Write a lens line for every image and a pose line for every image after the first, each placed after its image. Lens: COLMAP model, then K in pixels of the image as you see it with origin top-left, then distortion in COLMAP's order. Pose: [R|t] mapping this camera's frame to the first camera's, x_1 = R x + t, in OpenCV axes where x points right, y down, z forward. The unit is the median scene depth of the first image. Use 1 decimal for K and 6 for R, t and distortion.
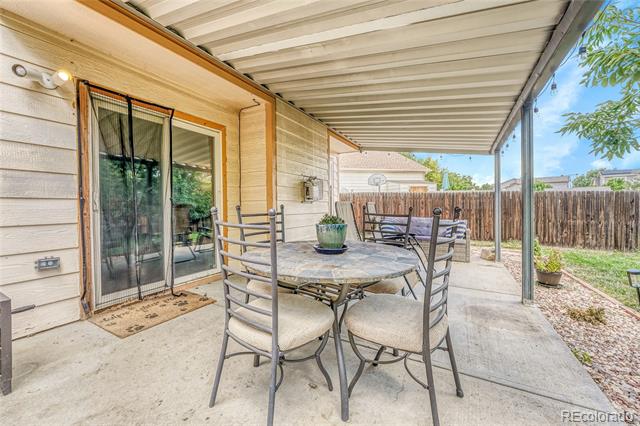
lens RADIAL K [[257.1, 0, 312.9], [0, 257.1, 211.3], [0, 0, 1]] dist [-0.002631, 0.000185]
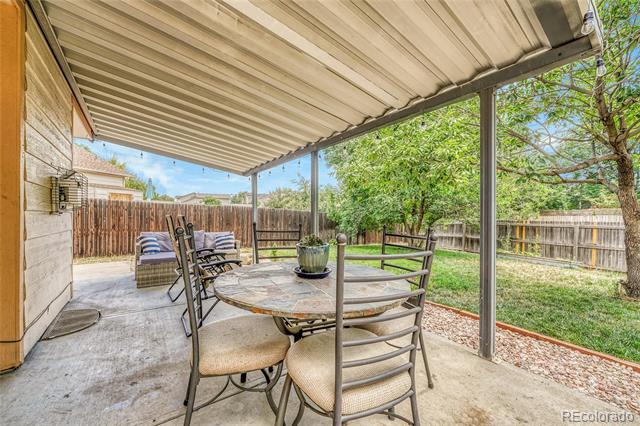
lens RADIAL K [[257.1, 0, 314.5], [0, 257.1, 213.5], [0, 0, 1]] dist [-0.002631, 0.000185]
pose [[0.413882, 0.018347, 0.910146, -0.178915], [0.008482, 0.999676, -0.024008, -0.010434], [-0.910291, 0.017656, 0.413592, 0.149649]]
